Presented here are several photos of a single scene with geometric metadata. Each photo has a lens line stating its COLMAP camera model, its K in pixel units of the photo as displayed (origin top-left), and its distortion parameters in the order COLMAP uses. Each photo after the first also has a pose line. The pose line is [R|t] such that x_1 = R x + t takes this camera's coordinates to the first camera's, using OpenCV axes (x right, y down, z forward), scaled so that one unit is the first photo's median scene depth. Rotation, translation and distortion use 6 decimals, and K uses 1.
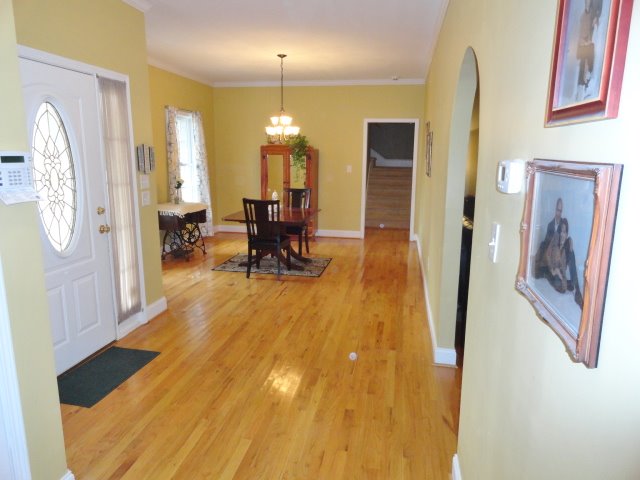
lens RADIAL K [[438.6, 0, 320.0], [0, 438.6, 240.0], [0, 0, 1]] dist [-0.005175, -0.000705]
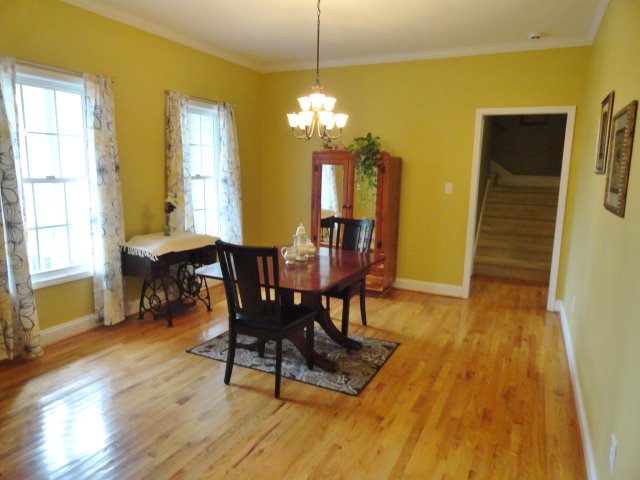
lens RADIAL K [[438.6, 0, 320.0], [0, 438.6, 240.0], [0, 0, 1]] dist [-0.005175, -0.000705]
pose [[0.963334, 0.053618, -0.262893, 0.066604], [-0.062619, 0.997699, -0.025975, -0.068011], [0.260895, 0.041485, 0.964475, 0.391115]]
